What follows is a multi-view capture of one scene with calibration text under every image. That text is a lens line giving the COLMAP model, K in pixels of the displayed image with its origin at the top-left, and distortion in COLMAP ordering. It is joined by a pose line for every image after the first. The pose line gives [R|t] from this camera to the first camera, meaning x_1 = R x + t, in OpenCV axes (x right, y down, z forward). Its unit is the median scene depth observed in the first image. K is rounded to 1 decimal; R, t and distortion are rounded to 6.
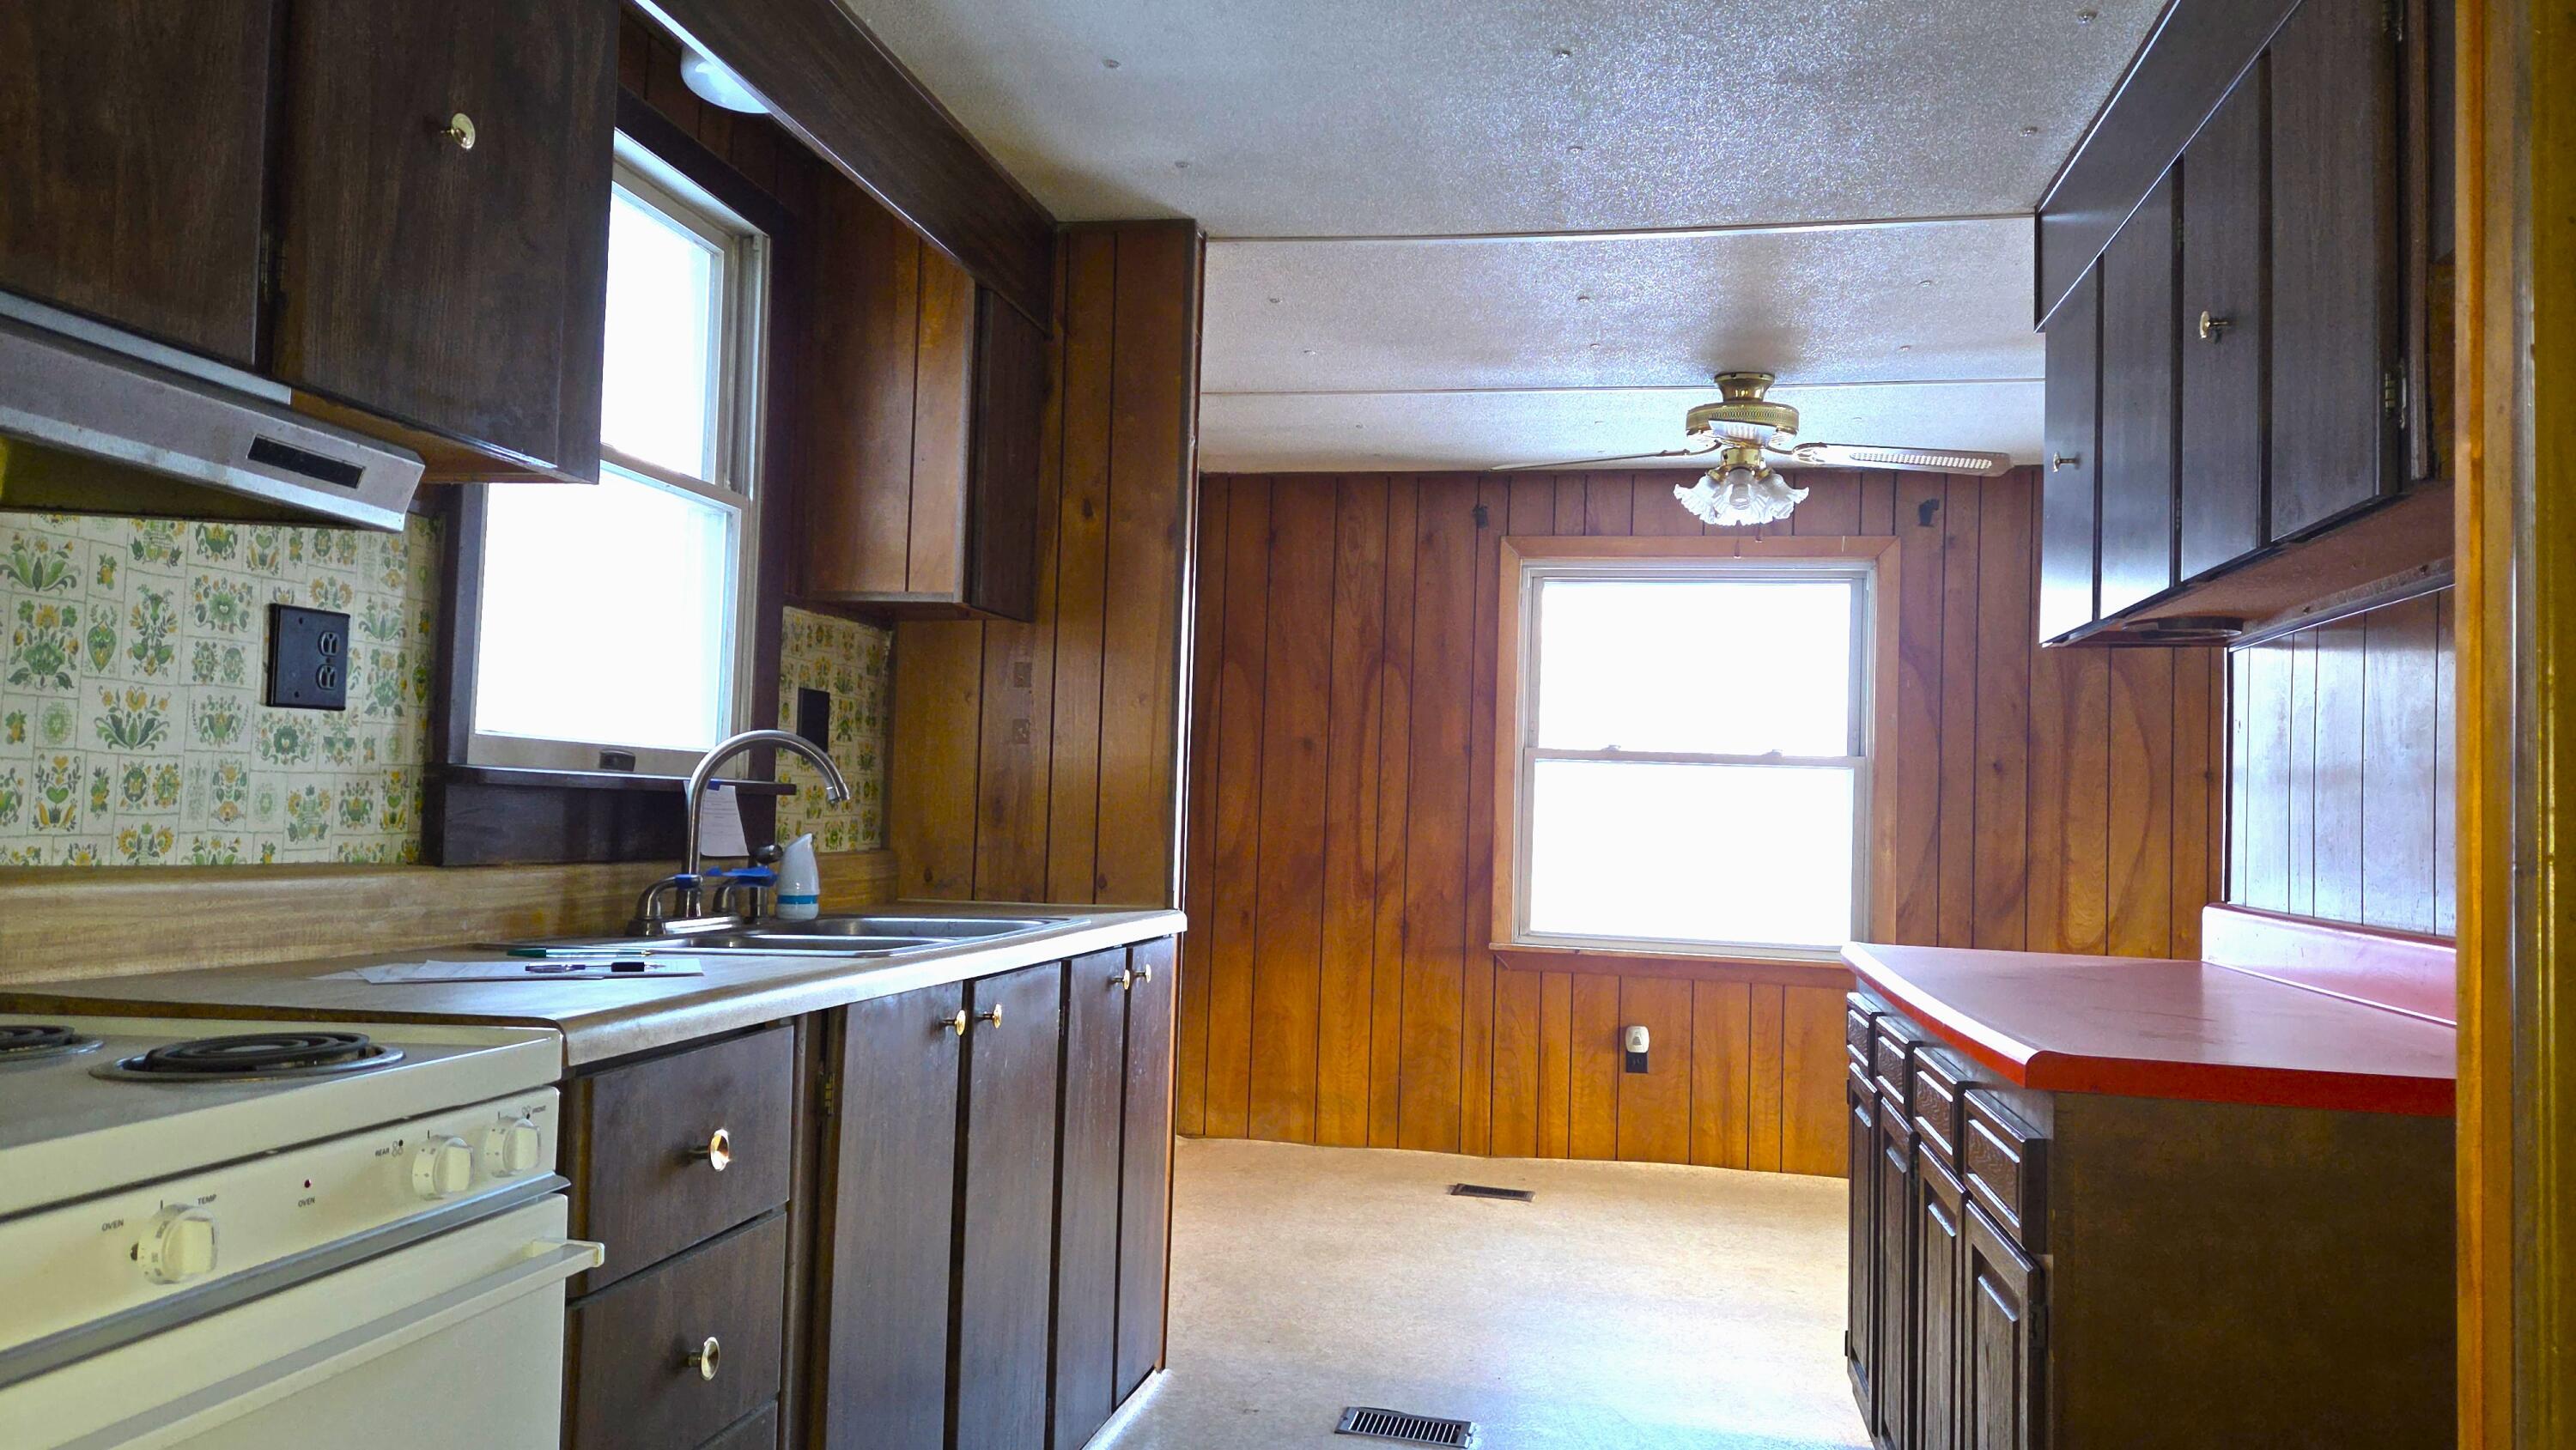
lens RADIAL K [[1707.2, 0, 1288.9], [0, 1707.2, 731.6], [0, 0, 1]] dist [0.005474, -0.000033]
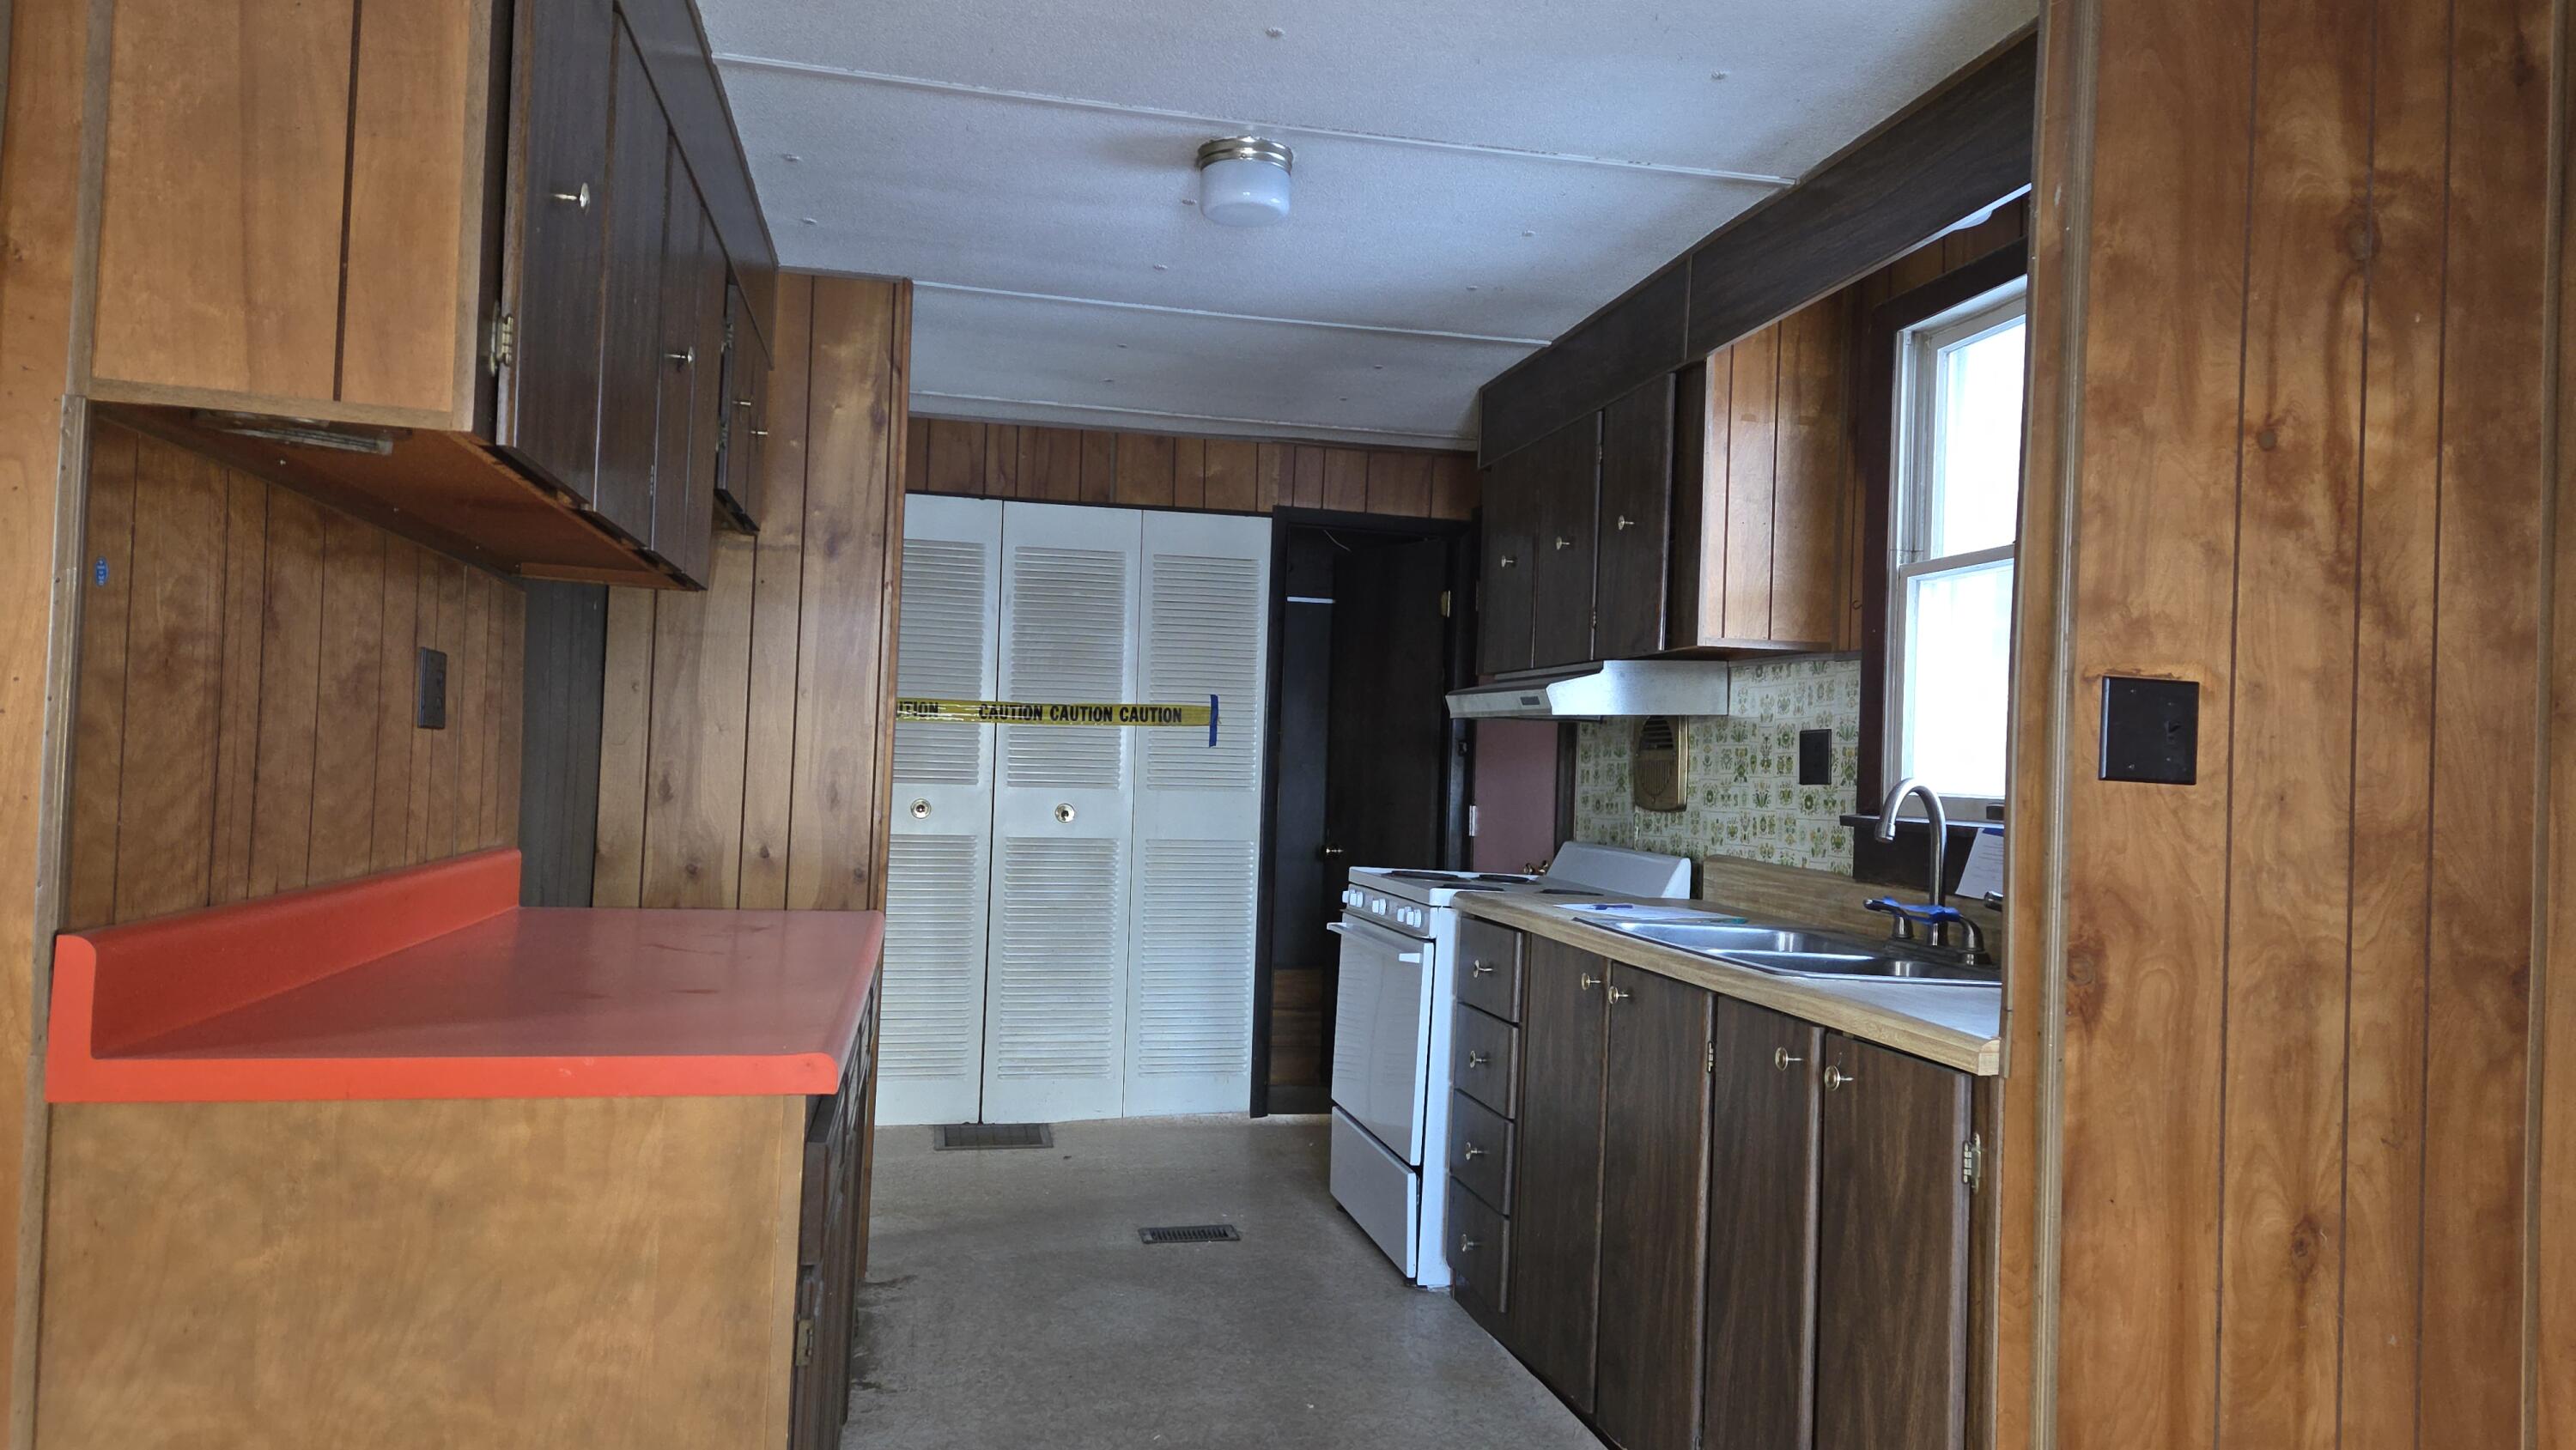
lens RADIAL K [[1707.2, 0, 1288.2], [0, 1707.2, 723.5], [0, 0, 1]] dist [0.005474, -0.000033]
pose [[-0.912466, -0.078247, -0.401600, 0.741006], [-0.049004, 0.995377, -0.082598, 0.109327], [0.406207, -0.055688, -0.912083, 2.669362]]
